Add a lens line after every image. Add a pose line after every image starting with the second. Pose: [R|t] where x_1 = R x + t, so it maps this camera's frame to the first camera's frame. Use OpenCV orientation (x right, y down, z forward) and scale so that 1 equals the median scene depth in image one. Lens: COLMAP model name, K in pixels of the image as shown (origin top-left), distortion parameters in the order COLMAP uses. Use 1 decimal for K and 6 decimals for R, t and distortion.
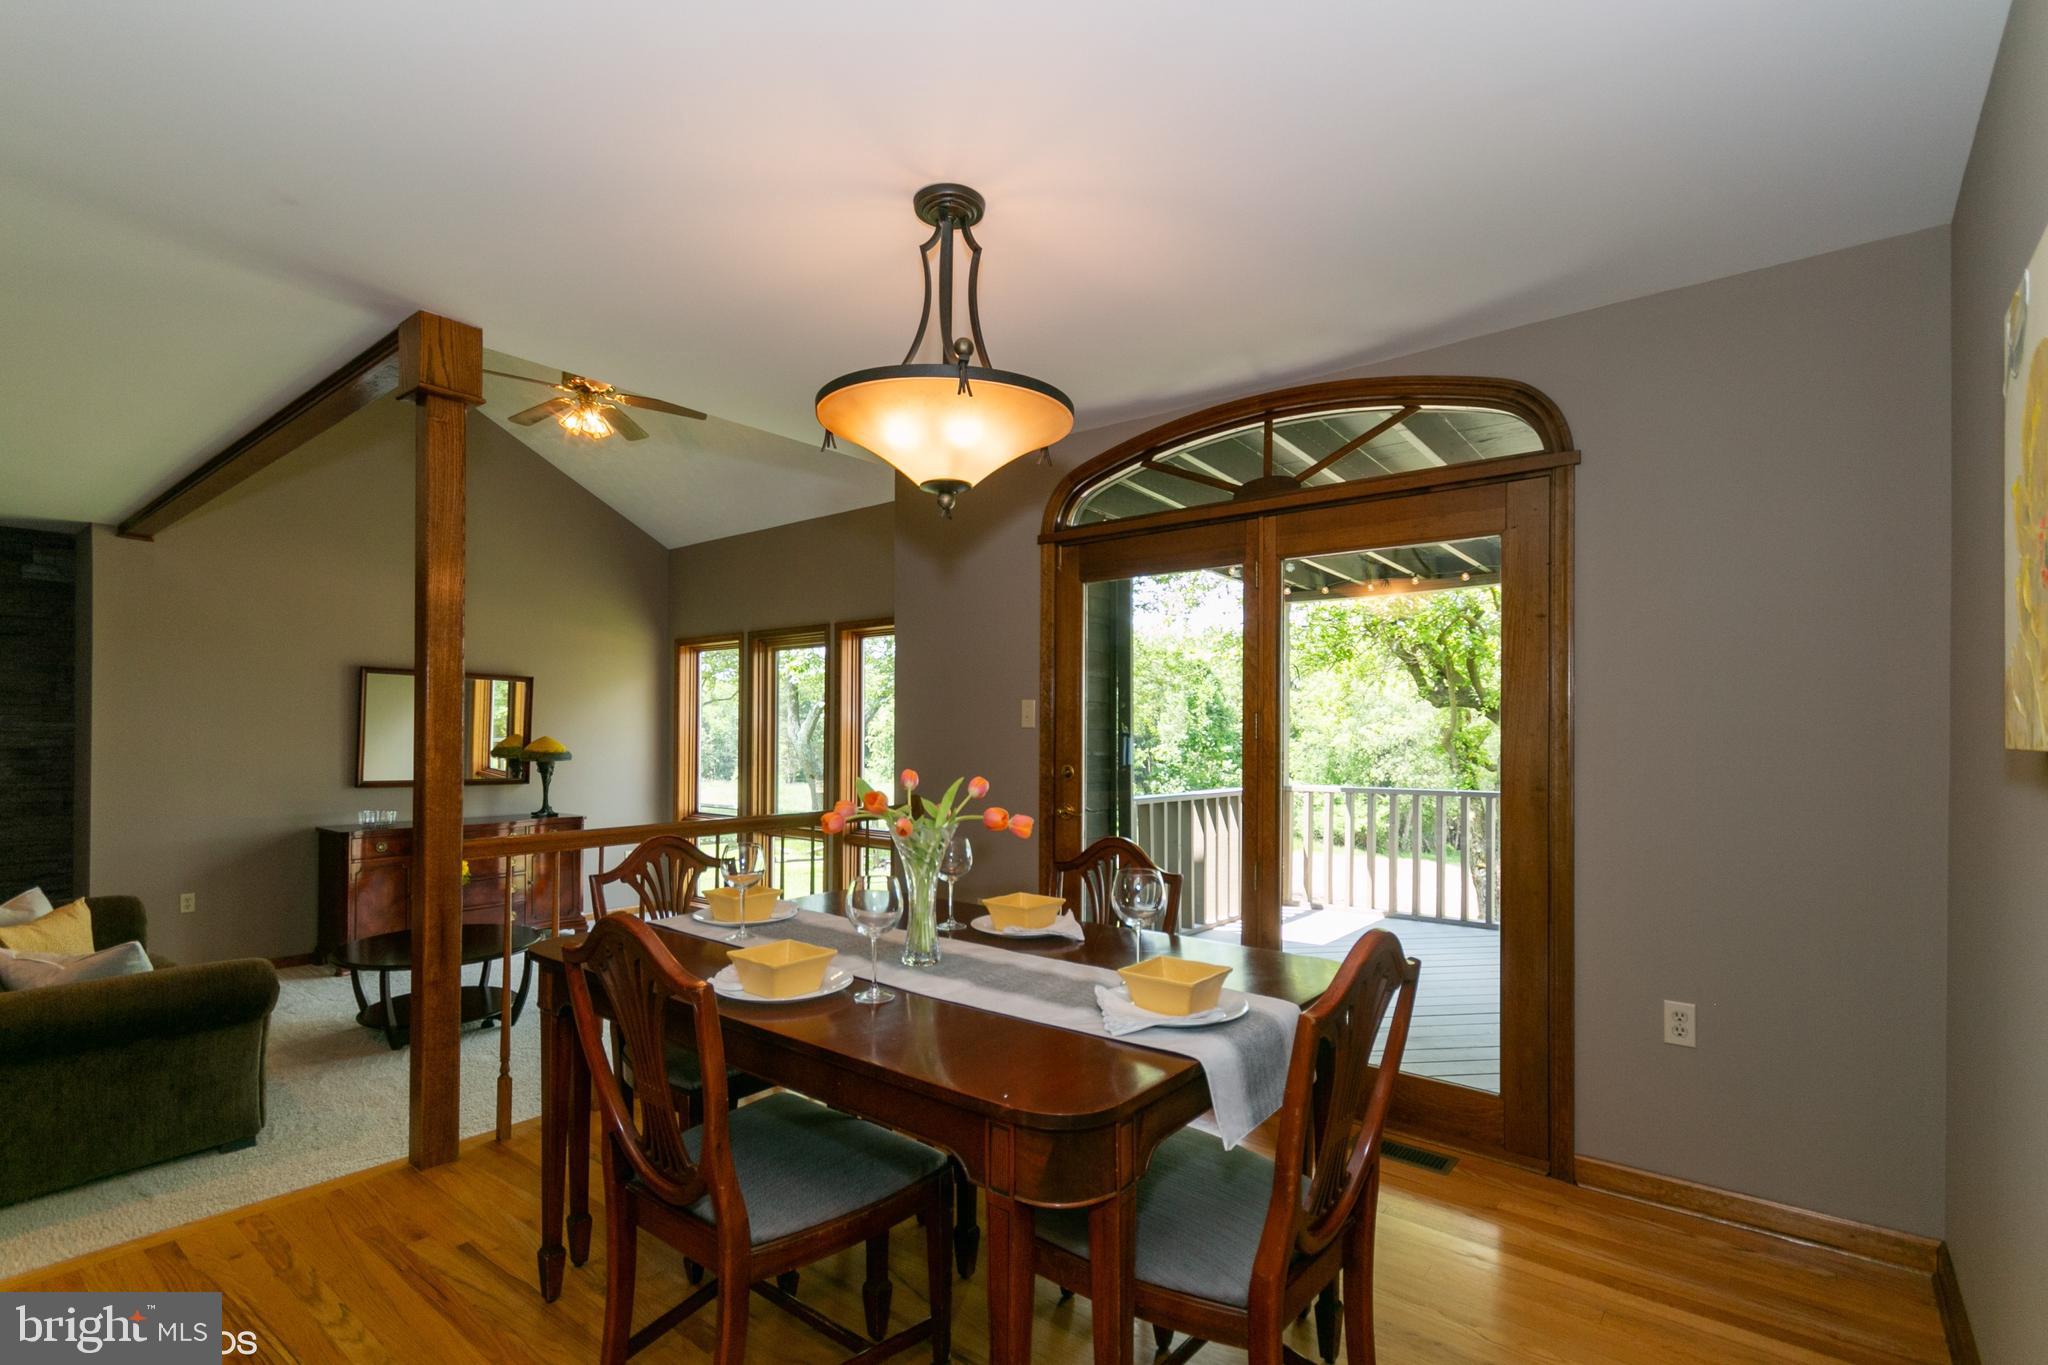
lens RADIAL K [[965.0, 0, 1030.1], [0, 965.0, 691.5], [0, 0, 1]] dist [0.000643, -0.000705]
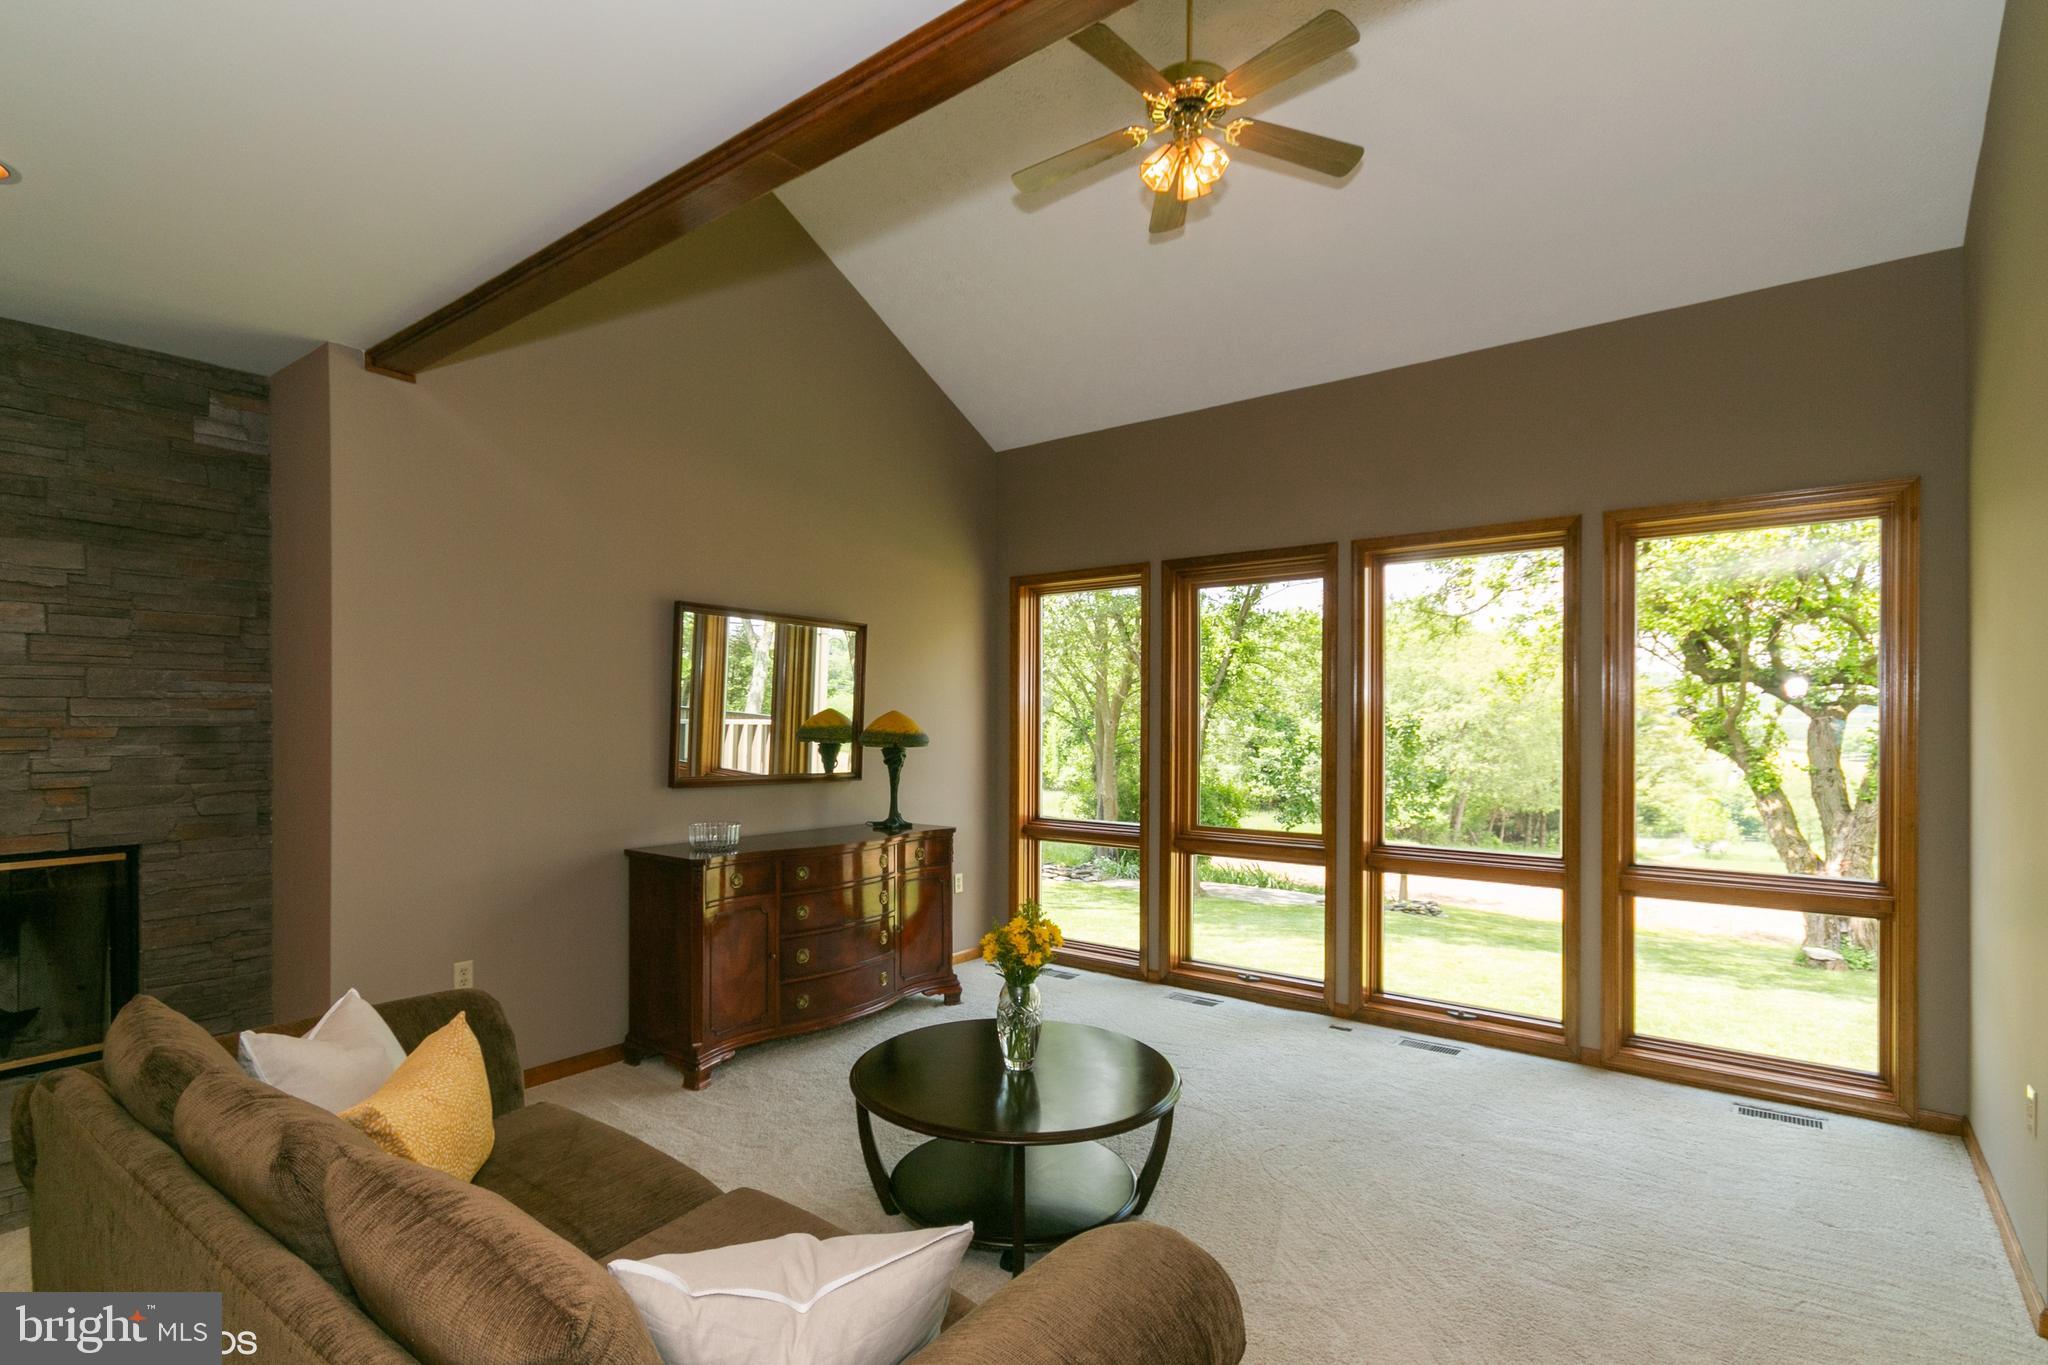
lens RADIAL K [[1026.1, 0, 1021.6], [0, 1026.1, 697.6], [0, 0, 1]] dist [0.000279, -0.000312]
pose [[0.999454, 0.001249, 0.033014, -0.493513], [-0.001995, 0.999743, 0.022585, 0.022952], [-0.032977, -0.022638, 0.999200, 0.305669]]
